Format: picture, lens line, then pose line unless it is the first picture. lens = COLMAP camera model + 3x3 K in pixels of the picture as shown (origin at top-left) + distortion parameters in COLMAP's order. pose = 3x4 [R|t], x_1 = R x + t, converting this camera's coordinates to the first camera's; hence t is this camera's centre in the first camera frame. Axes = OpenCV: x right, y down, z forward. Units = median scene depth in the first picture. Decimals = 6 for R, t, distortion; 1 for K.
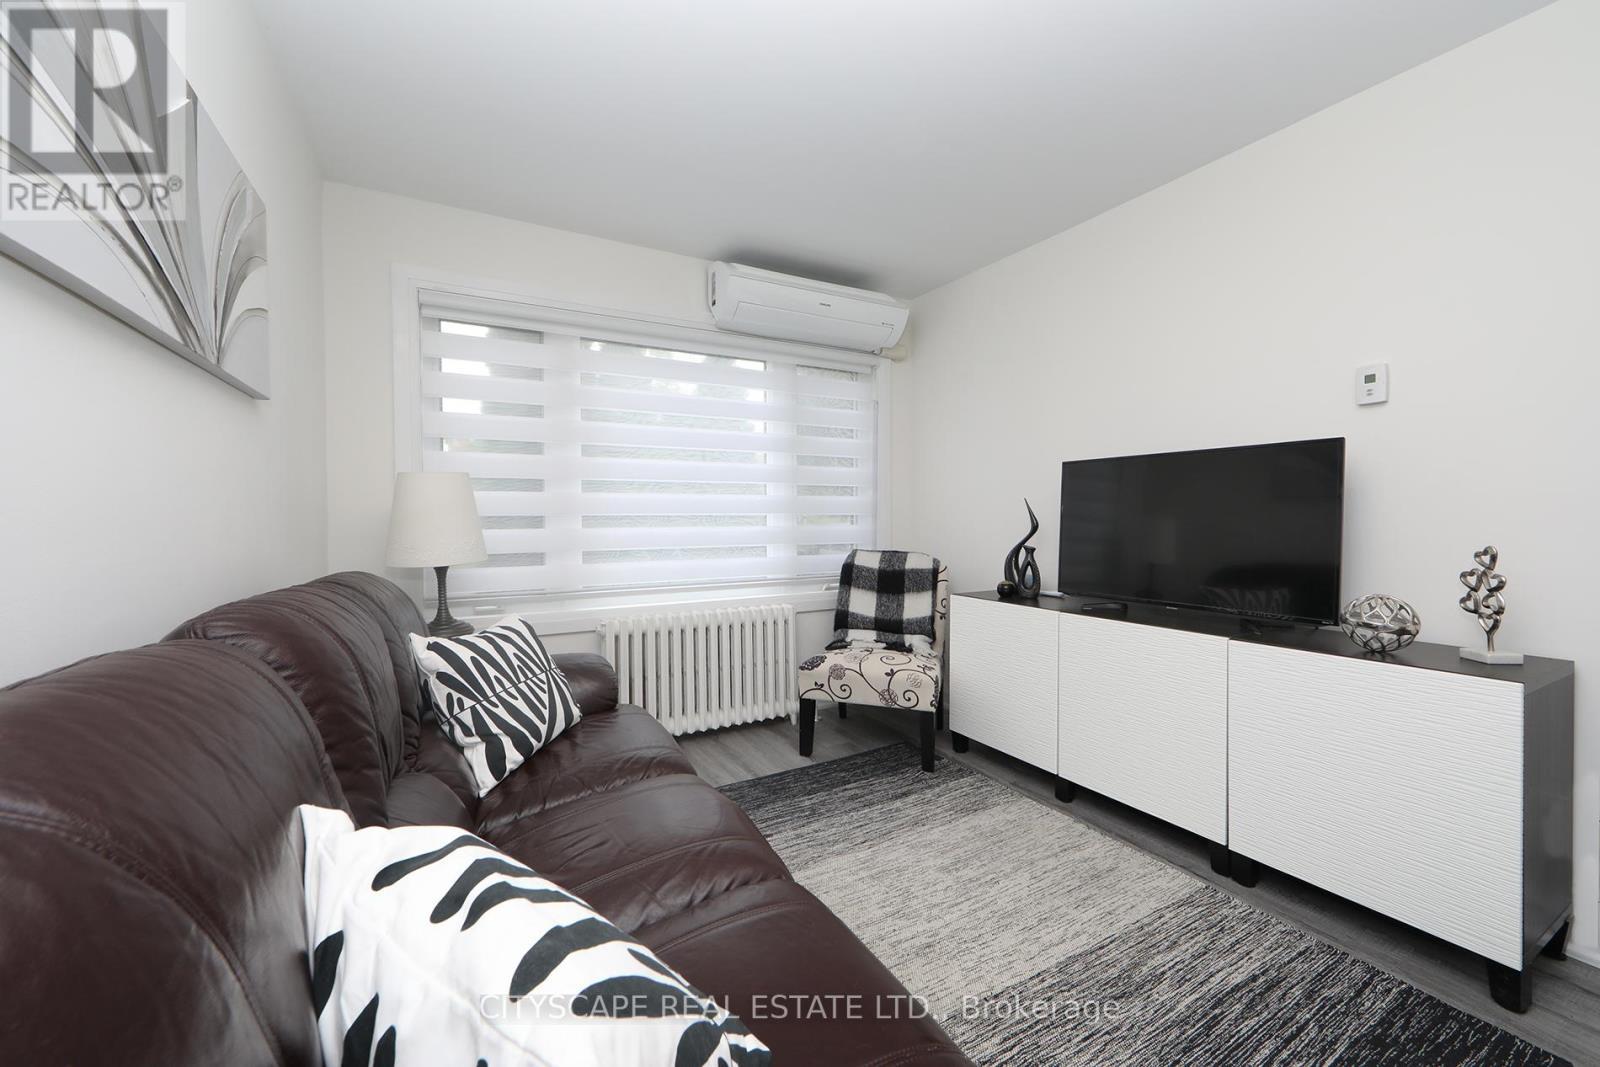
lens RADIAL K [[662.5, 0, 892.7], [0, 662.5, 527.0], [0, 0, 1]] dist [0.000006, -0.000089]
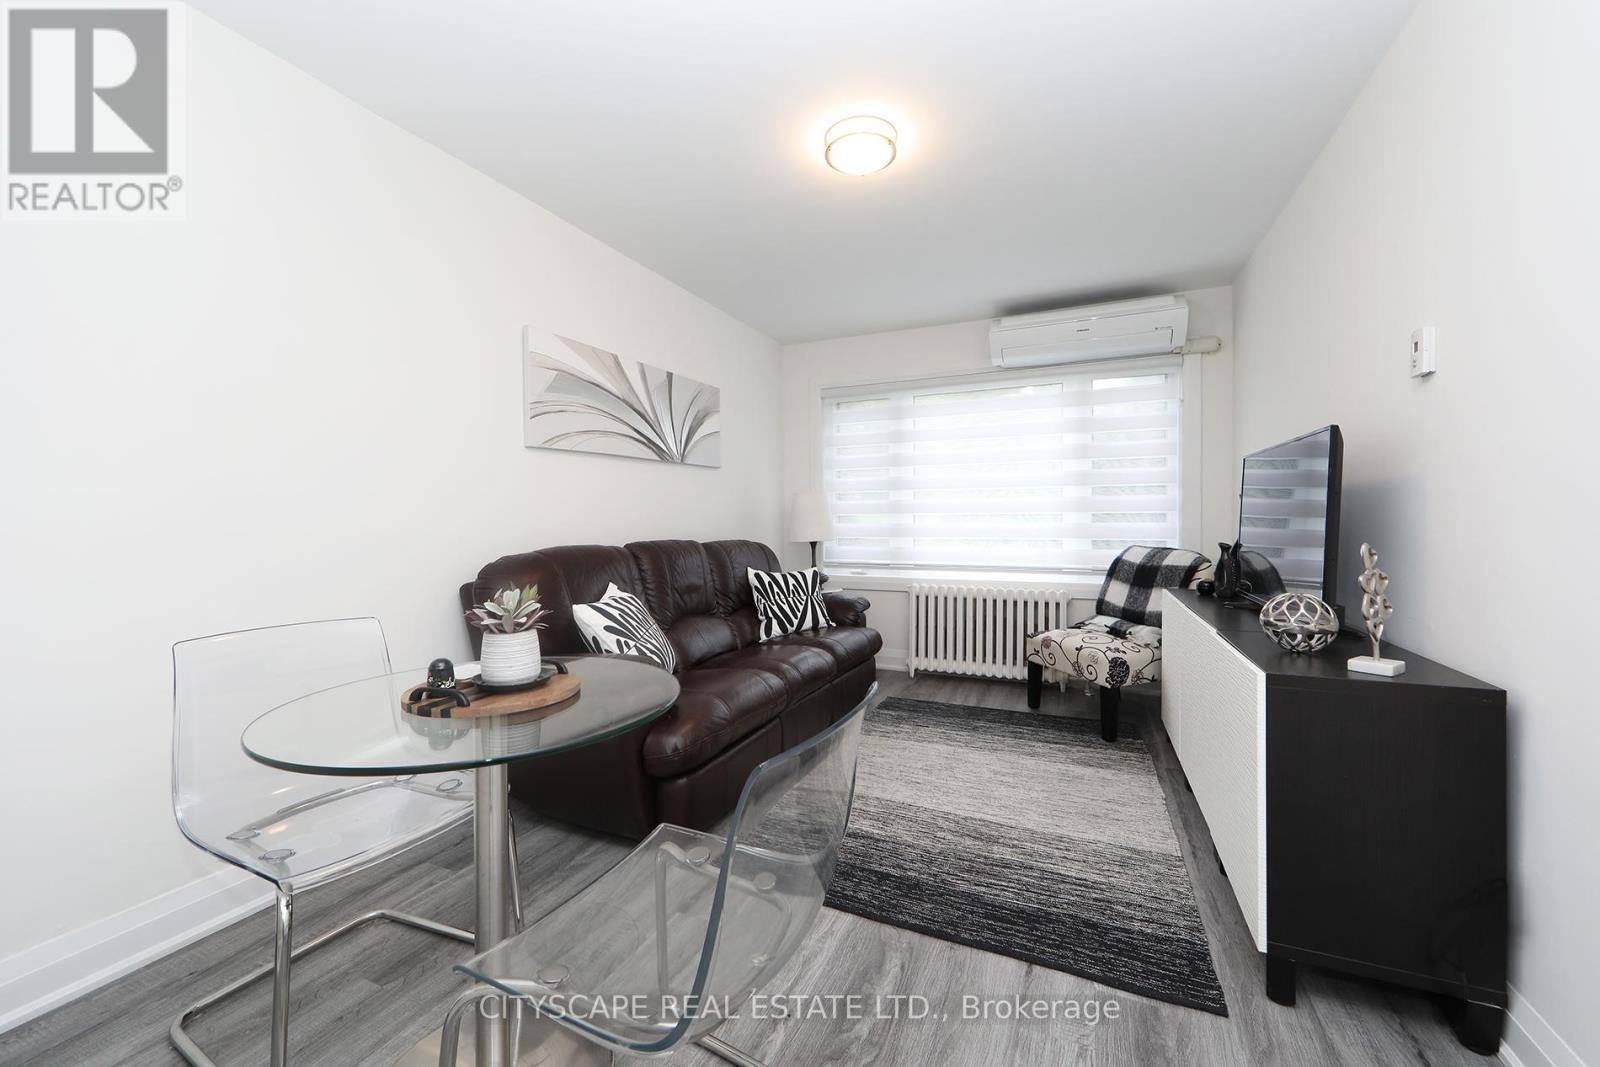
lens RADIAL K [[938.2, 0, 877.8], [0, 938.2, 534.2], [0, 0, 1]] dist [0.003889, -0.000047]
pose [[0.536103, 0.012589, -0.844059, 1.433308], [-0.009331, 0.999916, 0.008987, 0.008936], [0.844101, 0.003059, 0.536175, -0.224400]]
